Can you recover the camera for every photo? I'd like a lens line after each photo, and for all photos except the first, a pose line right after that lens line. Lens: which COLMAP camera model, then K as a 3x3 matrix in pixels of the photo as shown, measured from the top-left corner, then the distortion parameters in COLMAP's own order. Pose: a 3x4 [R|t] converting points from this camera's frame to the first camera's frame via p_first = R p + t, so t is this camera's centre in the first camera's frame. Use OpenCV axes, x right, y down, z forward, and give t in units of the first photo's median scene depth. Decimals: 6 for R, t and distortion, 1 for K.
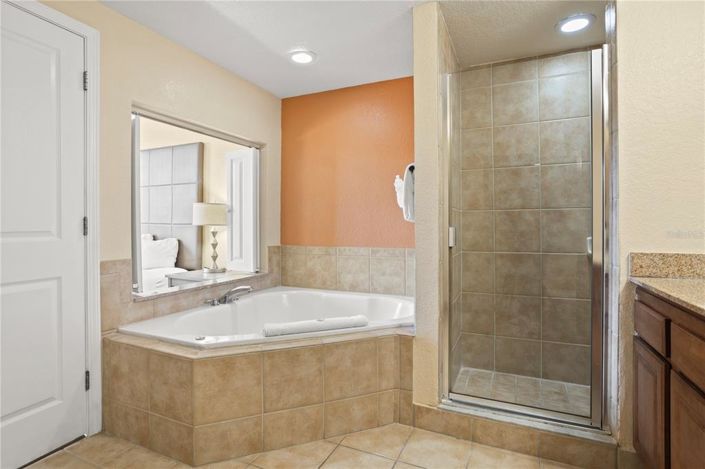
lens RADIAL K [[354.2, 0, 352.9], [0, 354.2, 223.3], [0, 0, 1]] dist [-0.000363, 0.000018]
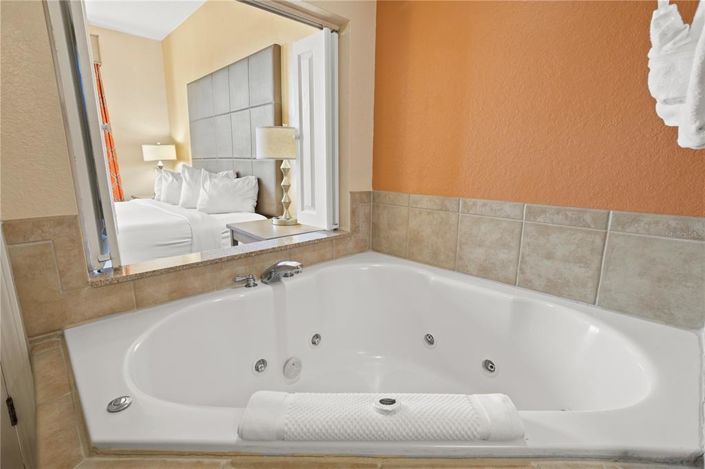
lens RADIAL K [[339.8, 0, 352.2], [0, 339.8, 232.4], [0, 0, 1]] dist [-0.025377, 0.001212]
pose [[0.929831, 0.079159, -0.359372, -0.006730], [-0.003732, 0.978567, 0.205894, 0.009212], [0.367968, -0.190106, 0.910197, 0.450647]]
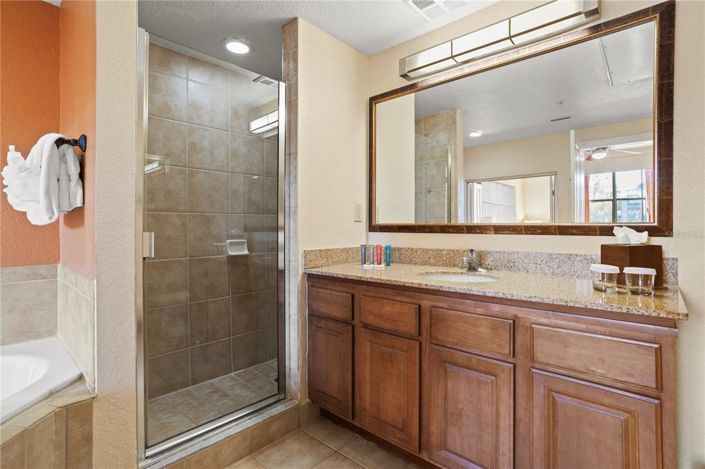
lens RADIAL K [[345.5, 0, 353.7], [0, 345.5, 225.6], [0, 0, 1]] dist [-0.019104, 0.001227]
pose [[0.315878, 0.007651, 0.948769, -0.178426], [-0.001378, 0.999970, -0.007605, 0.000818], [-0.948799, 0.001095, 0.315879, 0.215090]]
